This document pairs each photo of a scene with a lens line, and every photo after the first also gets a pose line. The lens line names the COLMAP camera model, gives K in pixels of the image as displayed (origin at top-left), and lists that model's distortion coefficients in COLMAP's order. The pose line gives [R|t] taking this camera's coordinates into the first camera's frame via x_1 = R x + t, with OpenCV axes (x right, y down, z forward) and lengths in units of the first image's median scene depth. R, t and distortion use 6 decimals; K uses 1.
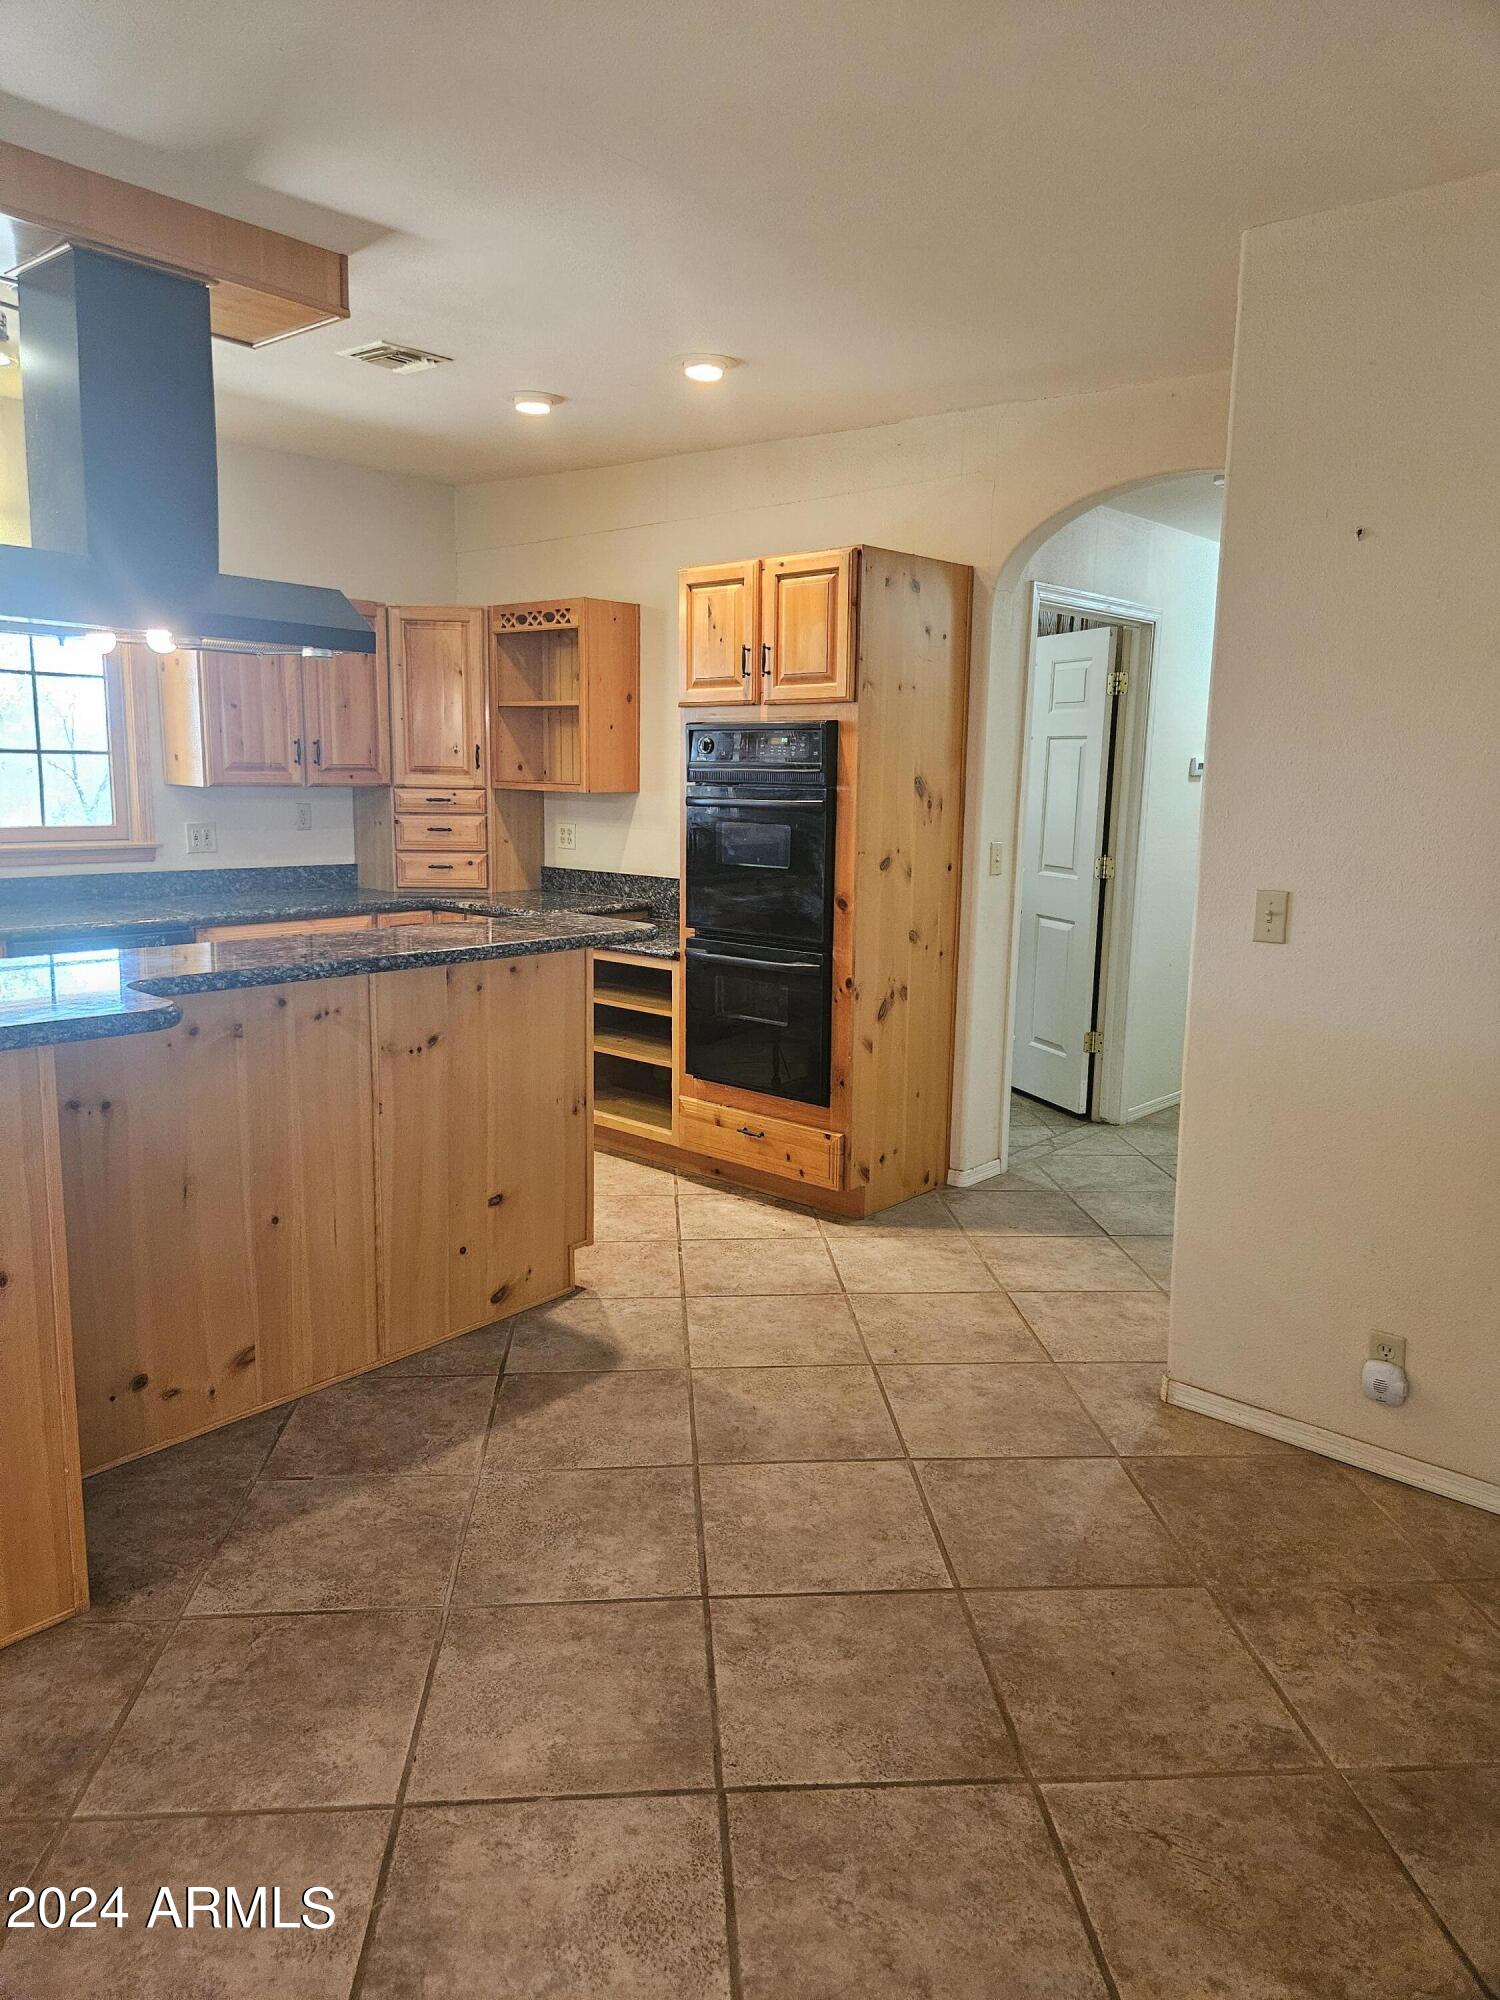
lens RADIAL K [[1327.7, 0, 736.0], [0, 1327.7, 999.2], [0, 0, 1]] dist [0.069713, -0.065016]
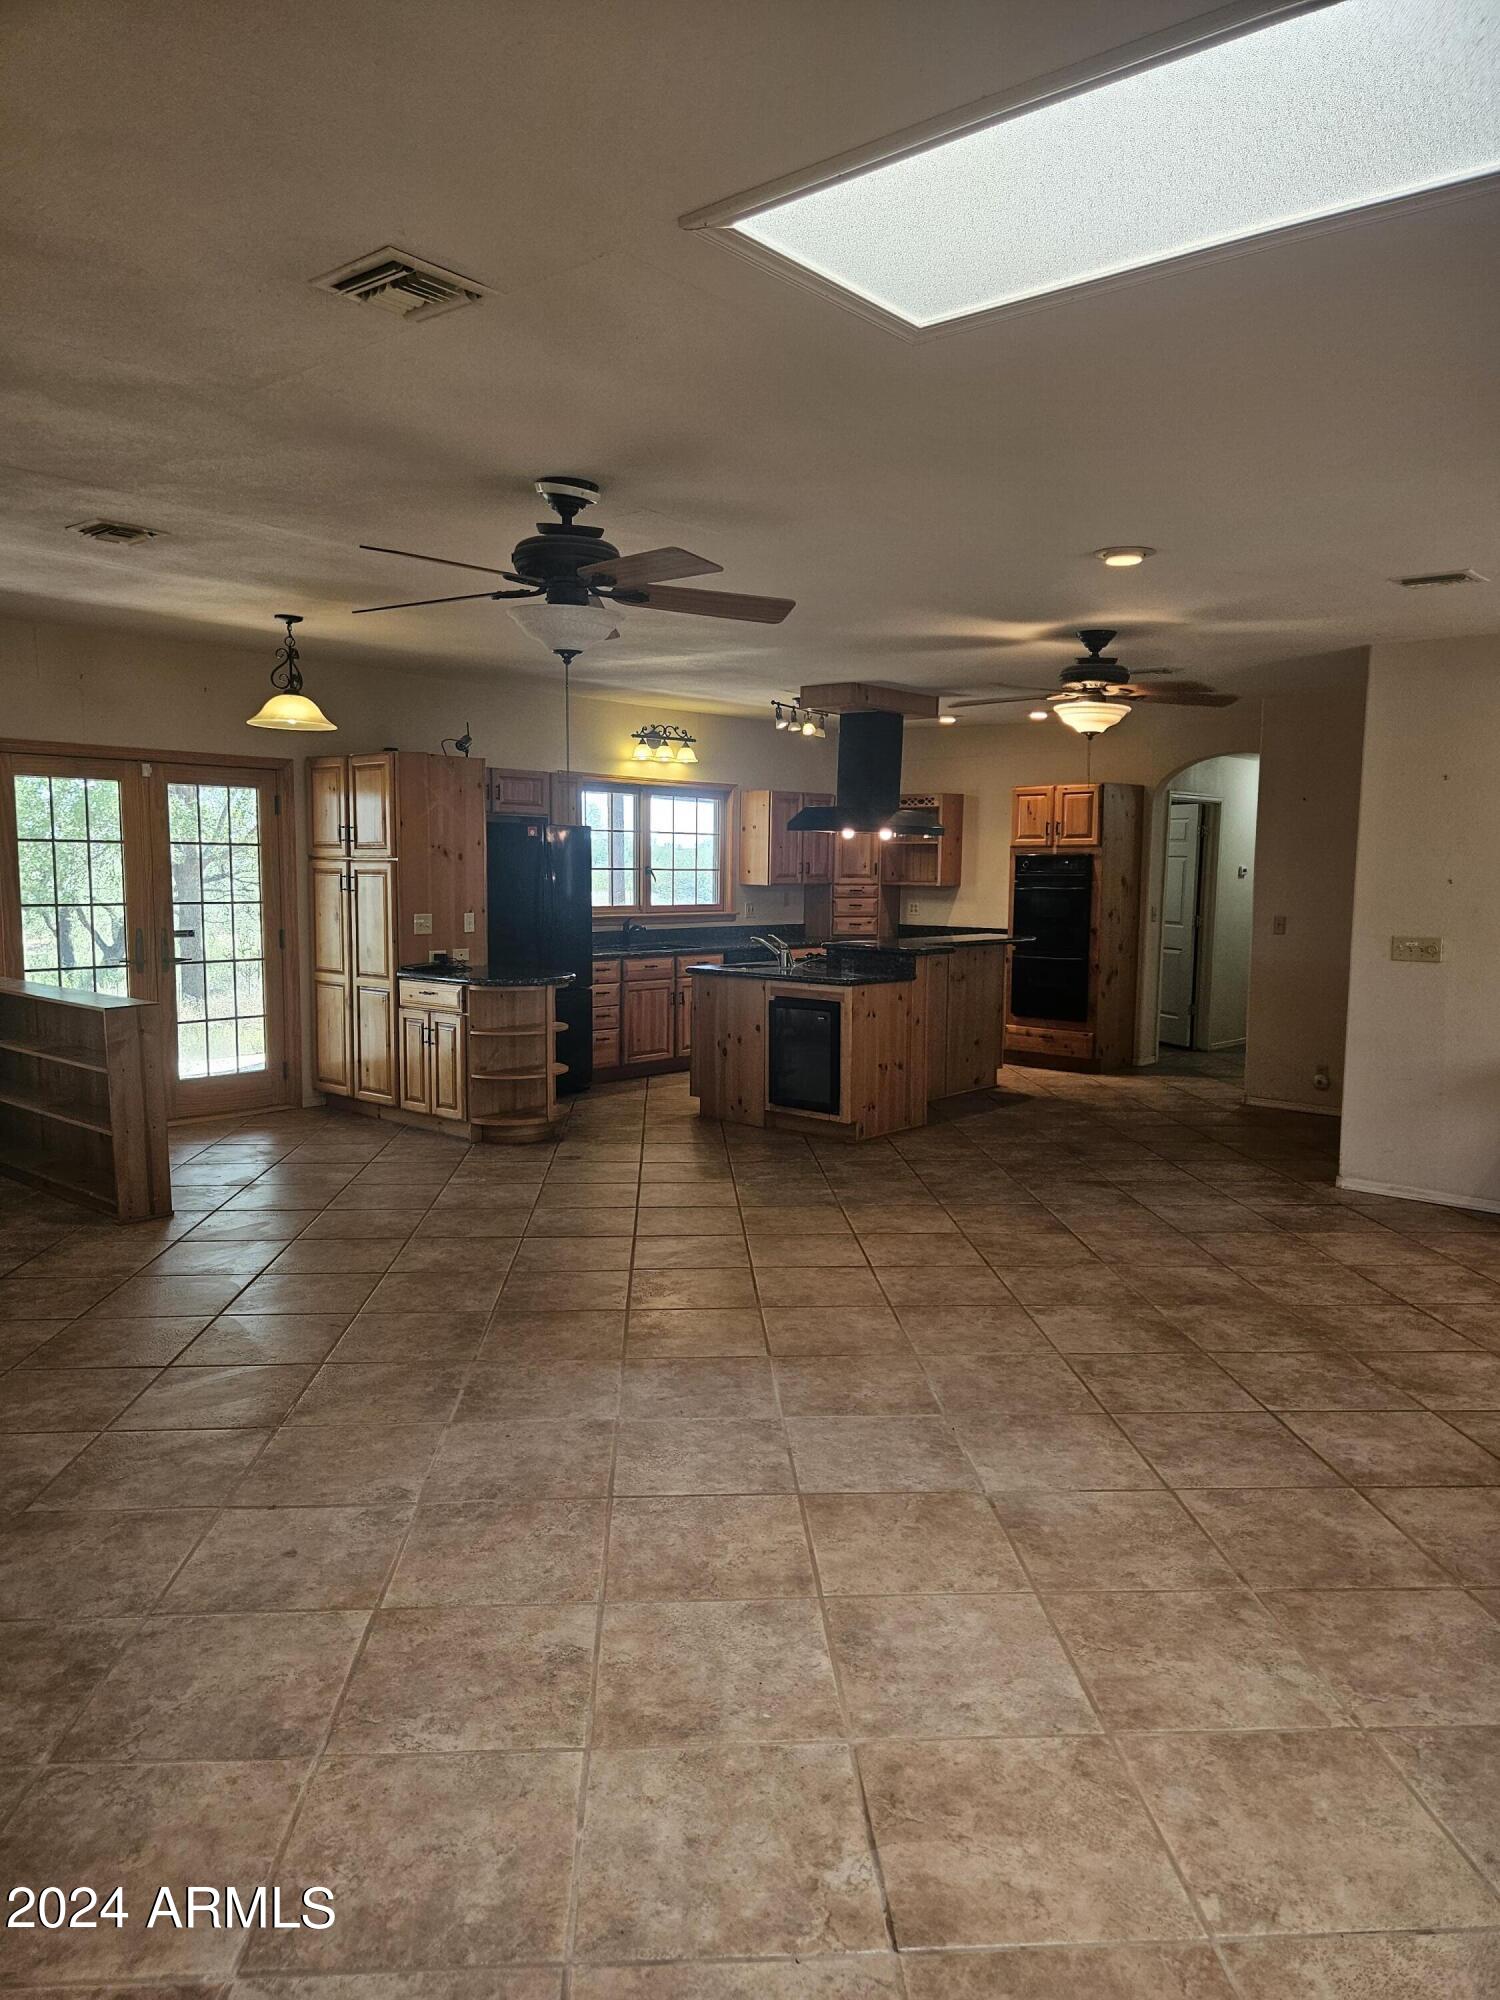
lens RADIAL K [[1327.7, 0, 736.0], [0, 1327.7, 999.2], [0, 0, 1]] dist [0.069713, -0.065016]
pose [[0.999895, -0.004816, -0.013663, -0.570206], [0.003824, 0.997414, -0.071762, 0.233785], [0.013973, 0.071702, 0.997328, -1.468753]]
